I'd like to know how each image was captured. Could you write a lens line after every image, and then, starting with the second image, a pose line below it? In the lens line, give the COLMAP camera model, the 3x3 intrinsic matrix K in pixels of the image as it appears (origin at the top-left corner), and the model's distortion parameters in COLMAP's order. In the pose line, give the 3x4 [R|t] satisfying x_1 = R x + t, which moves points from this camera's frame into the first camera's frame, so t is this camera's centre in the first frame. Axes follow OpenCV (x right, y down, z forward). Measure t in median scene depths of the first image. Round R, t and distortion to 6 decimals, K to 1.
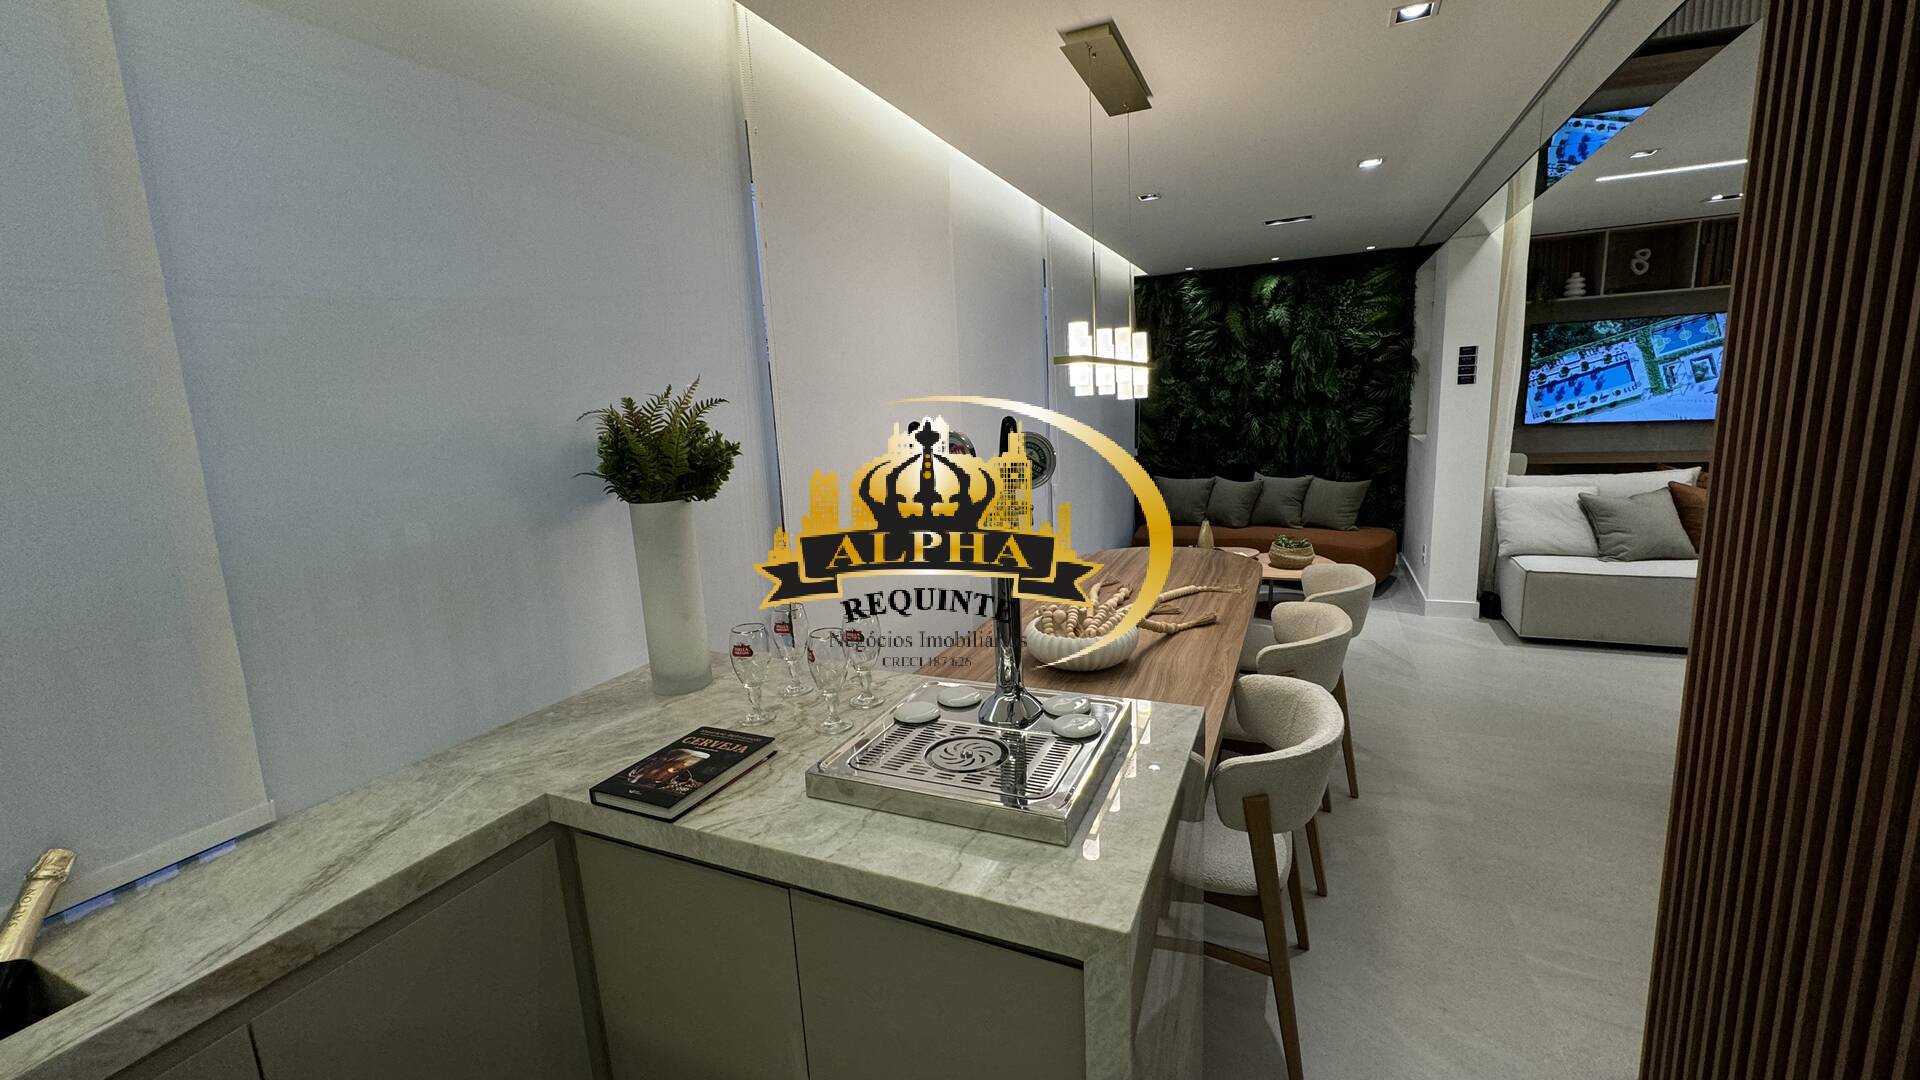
lens RADIAL K [[771.6, 0, 962.4], [0, 771.6, 535.6], [0, 0, 1]] dist [0.002656, 0.000152]
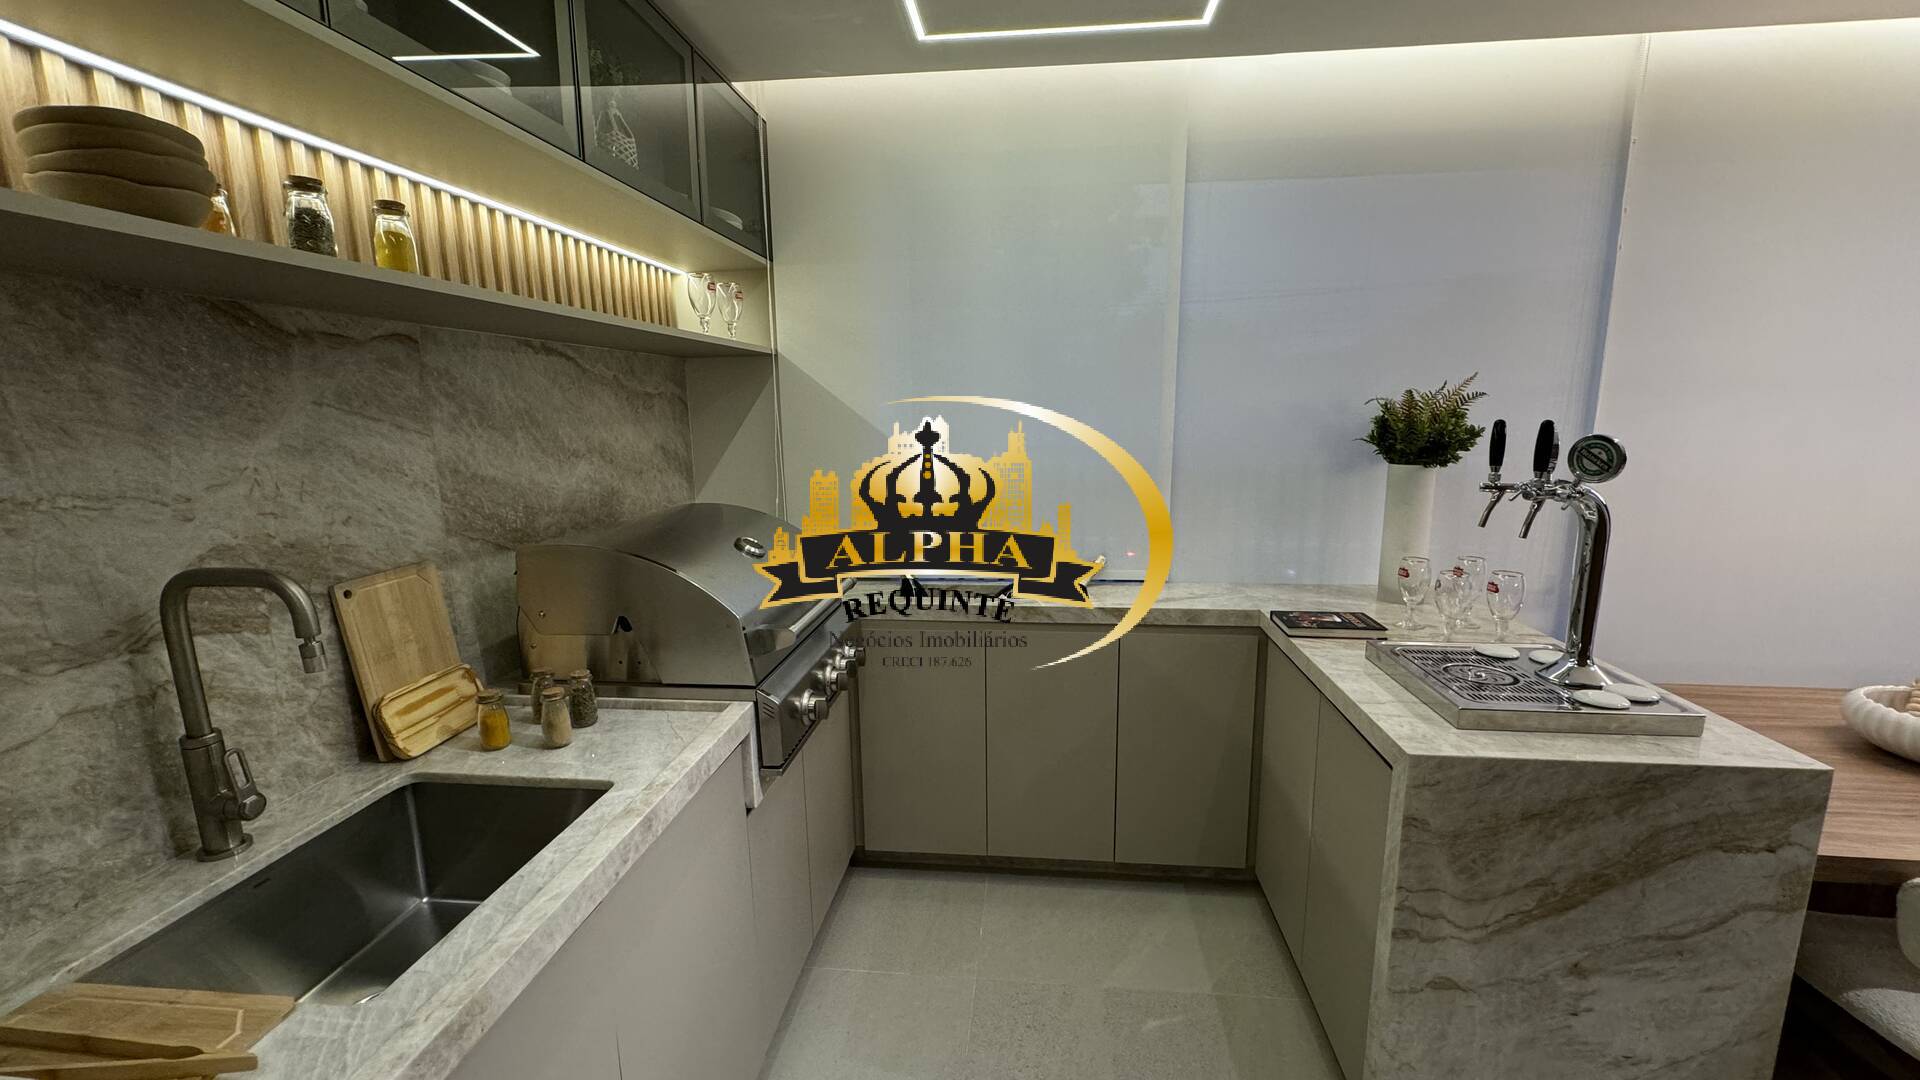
lens RADIAL K [[771.6, 0, 959.3], [0, 771.6, 542.6], [0, 0, 1]] dist [0.002656, 0.000152]
pose [[0.311028, 0.214437, -0.925893, 0.838668], [-0.169609, 0.971098, 0.167931, -0.004743], [0.935144, 0.104808, 0.338409, -0.276034]]
